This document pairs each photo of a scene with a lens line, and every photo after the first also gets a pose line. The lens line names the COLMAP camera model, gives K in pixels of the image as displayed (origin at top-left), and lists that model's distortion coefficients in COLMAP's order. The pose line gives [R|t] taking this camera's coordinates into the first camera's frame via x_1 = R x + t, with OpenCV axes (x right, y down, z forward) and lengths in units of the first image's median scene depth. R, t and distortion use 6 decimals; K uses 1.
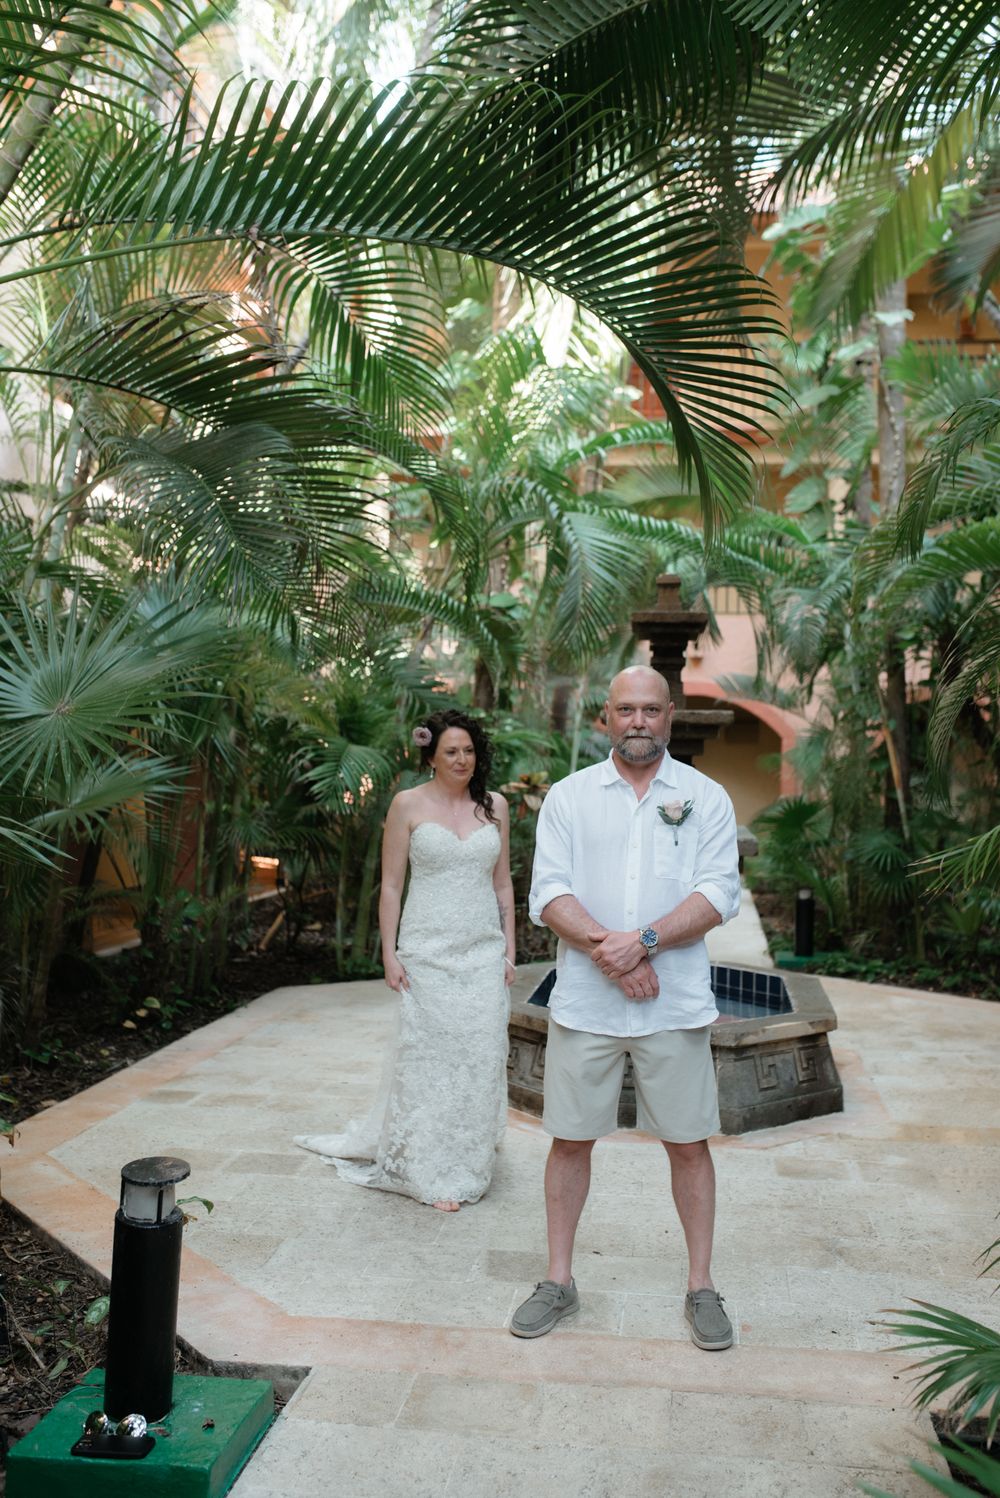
lens RADIAL K [[1437.4, 0, 500.0], [0, 1437.4, 749.0], [0, 0, 1]] dist [-0.022553, -0.009276]
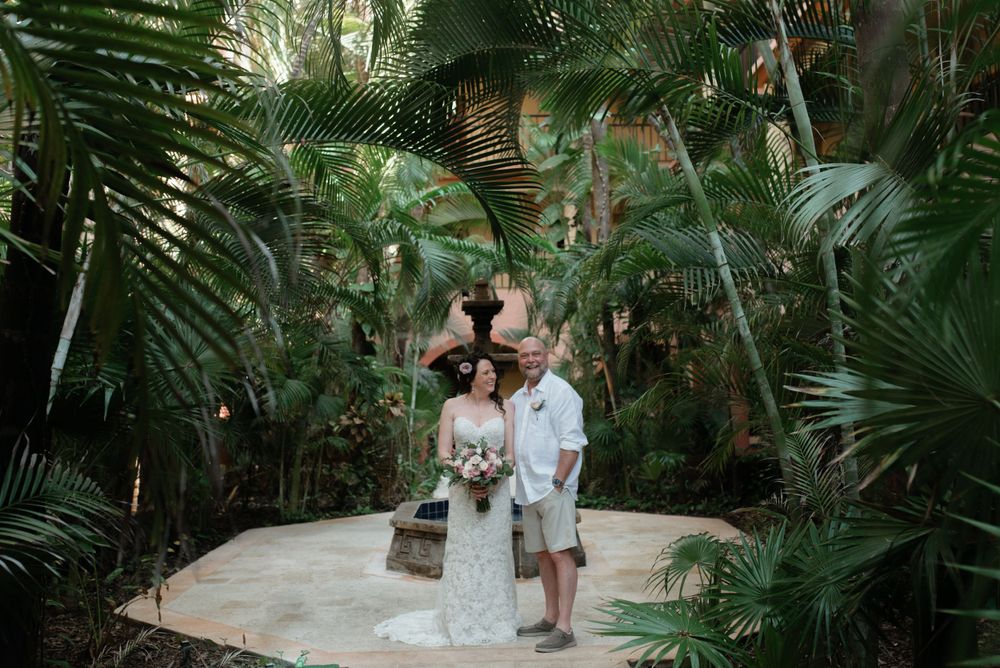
lens RADIAL K [[989.2, 0, 500.0], [0, 989.2, 334.0], [0, 0, 1]] dist [0.007751, 0.000518]
pose [[0.987528, -0.025396, 0.155382, -0.029134], [0.032346, 0.998578, -0.042365, 0.000447], [-0.154085, 0.046862, 0.986946, -0.122993]]
